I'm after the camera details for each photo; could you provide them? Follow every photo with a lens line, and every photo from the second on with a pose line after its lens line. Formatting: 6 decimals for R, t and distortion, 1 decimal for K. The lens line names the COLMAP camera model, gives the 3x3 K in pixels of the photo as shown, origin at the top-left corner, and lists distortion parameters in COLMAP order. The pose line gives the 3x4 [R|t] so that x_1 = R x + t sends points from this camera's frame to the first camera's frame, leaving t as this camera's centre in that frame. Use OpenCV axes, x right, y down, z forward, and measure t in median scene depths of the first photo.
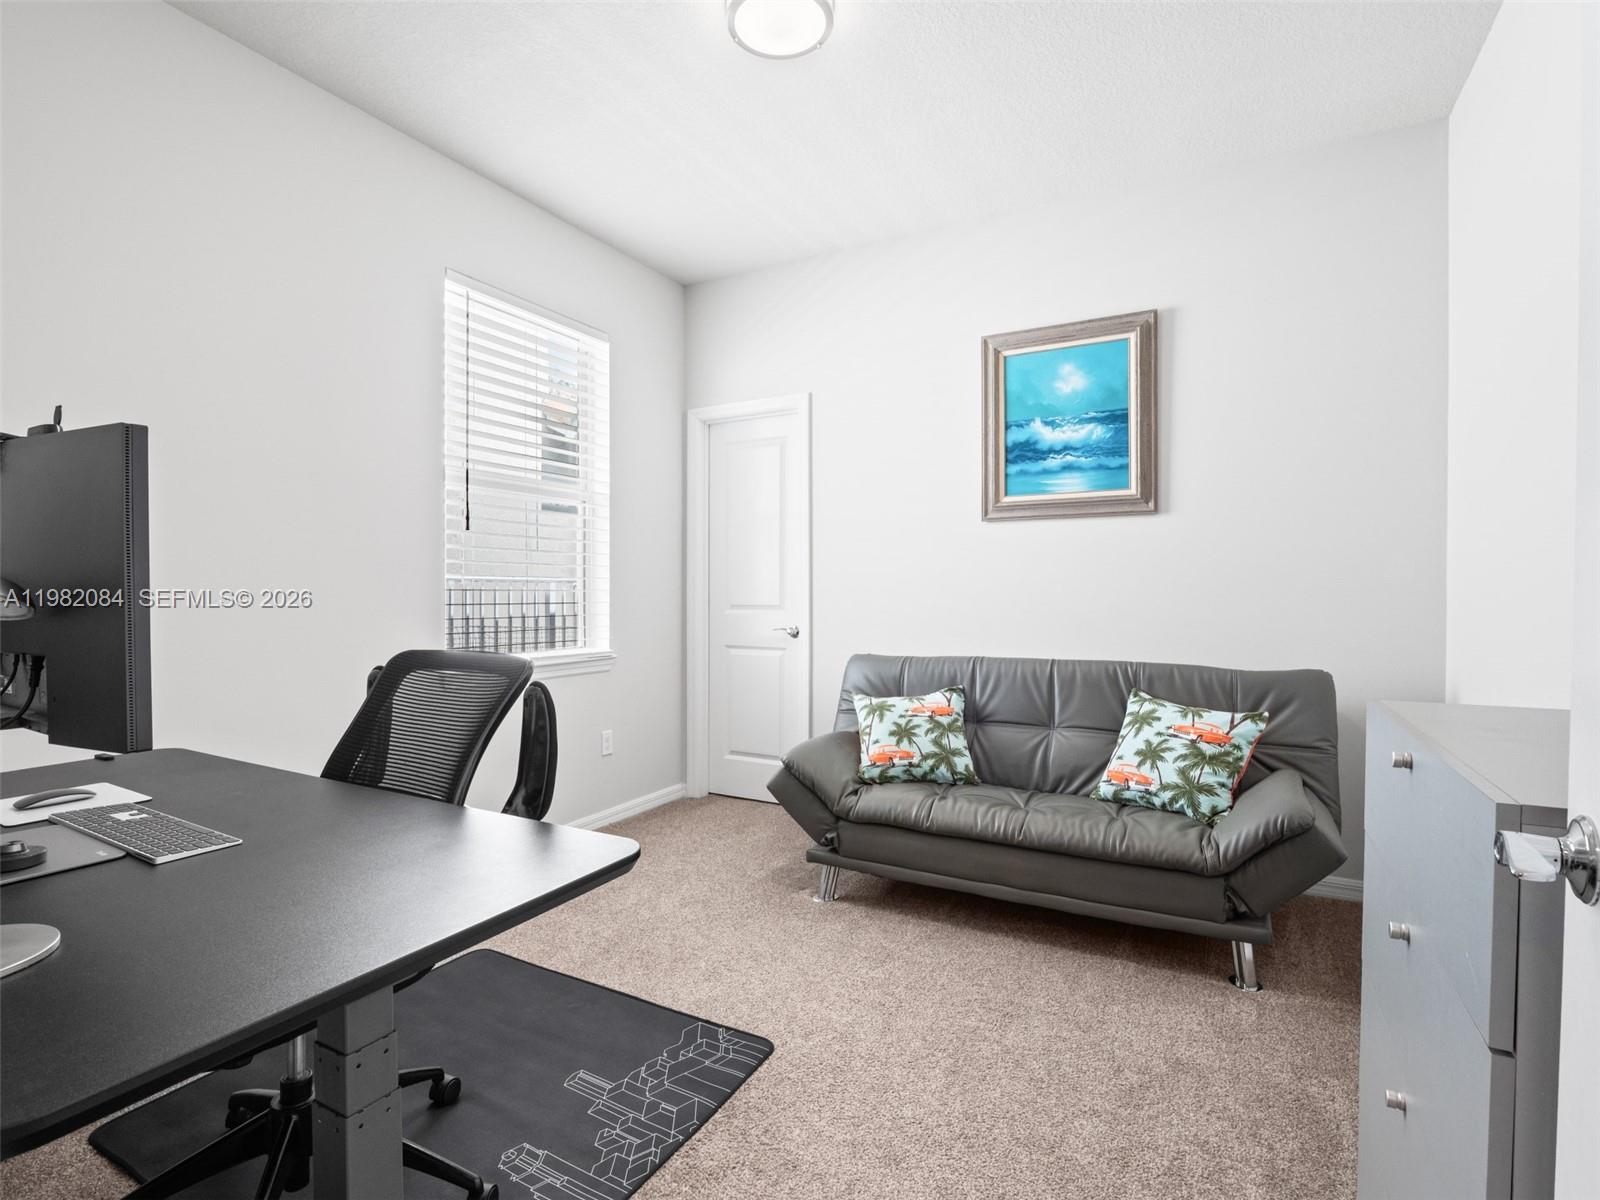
lens RADIAL K [[788.7, 0, 791.7], [0, 788.7, 605.0], [0, 0, 1]] dist [-0.016606, 0.000029]
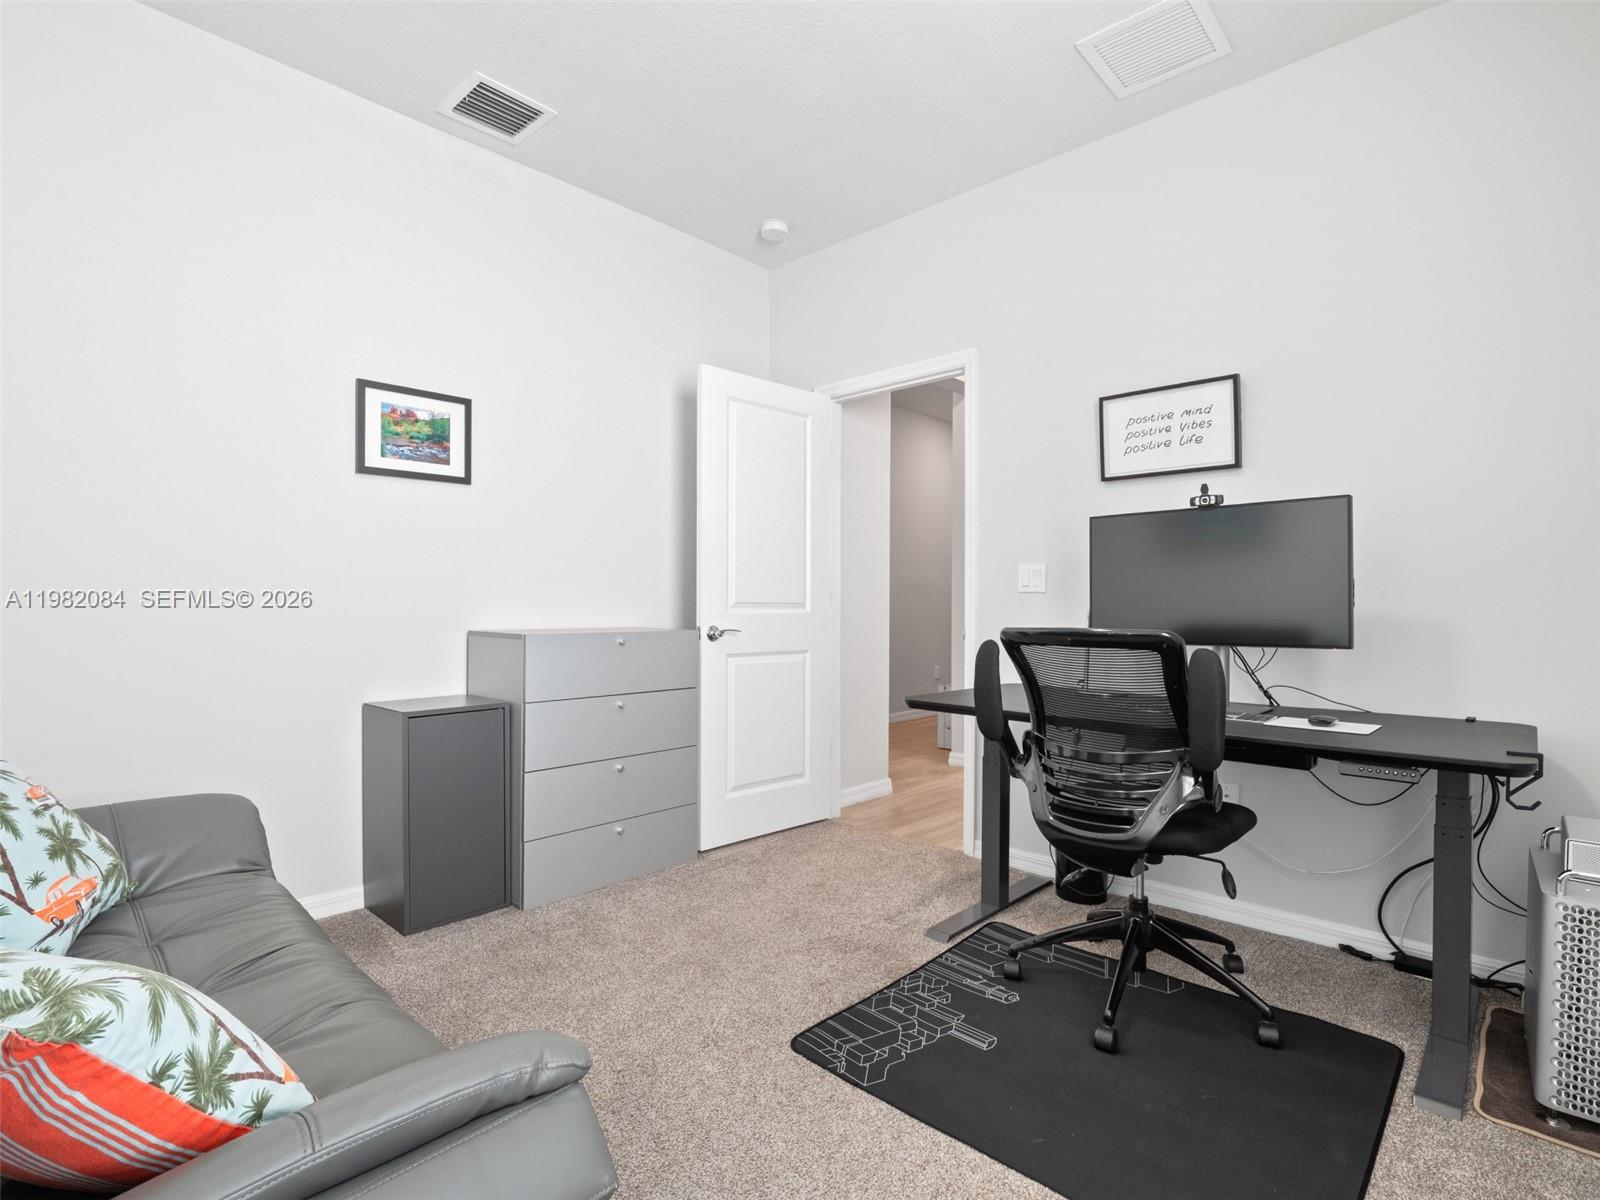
lens RADIAL K [[788.7, 0, 791.7], [0, 788.7, 605.0], [0, 0, 1]] dist [-0.016606, 0.000029]
pose [[-0.969539, -0.006500, 0.244853, -0.266671], [-0.002401, 0.999852, 0.017036, 0.007603], [-0.244927, 0.015930, -0.969411, 2.002744]]
